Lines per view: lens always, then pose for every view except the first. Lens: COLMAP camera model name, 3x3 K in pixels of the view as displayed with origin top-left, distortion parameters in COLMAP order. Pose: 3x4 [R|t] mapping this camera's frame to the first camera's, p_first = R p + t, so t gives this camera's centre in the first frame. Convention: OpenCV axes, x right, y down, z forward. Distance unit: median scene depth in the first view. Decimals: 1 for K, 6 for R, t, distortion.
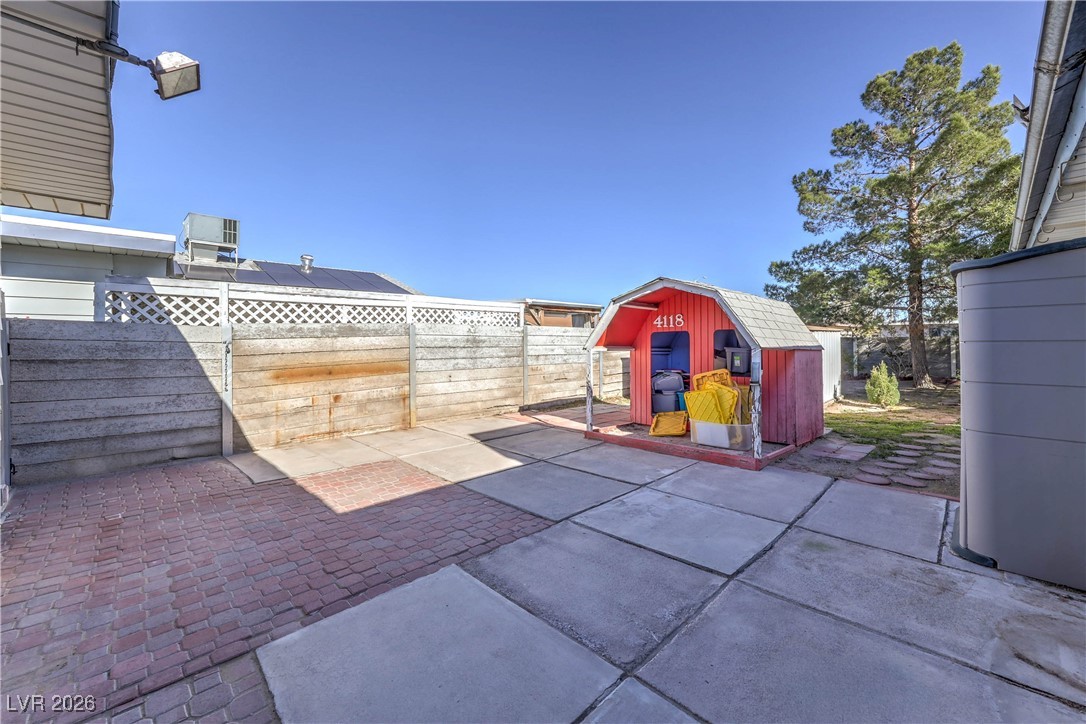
lens RADIAL K [[432.4, 0, 550.7], [0, 432.4, 342.0], [0, 0, 1]] dist [0.003848, -0.001124]
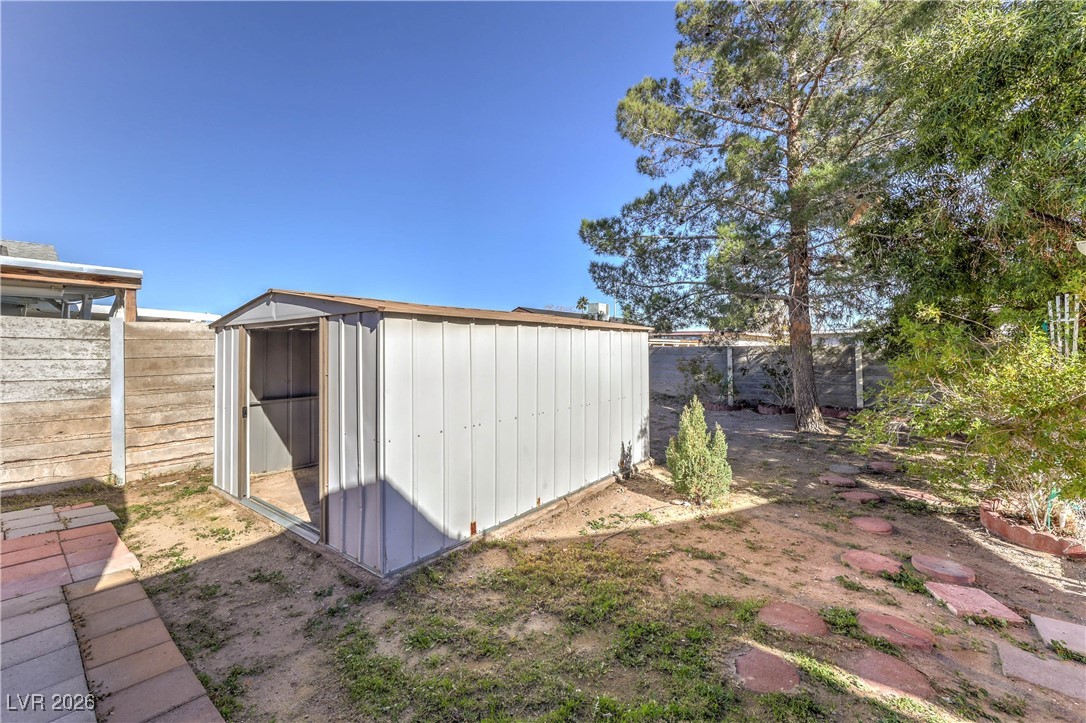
lens RADIAL K [[432.4, 0, 549.8], [0, 432.4, 351.7], [0, 0, 1]] dist [0.003848, -0.001124]
pose [[0.994000, -0.000210, 0.109379, 0.416838], [0.000679, 0.999991, -0.004243, 0.001329], [-0.109377, 0.004291, 0.993991, 0.426095]]
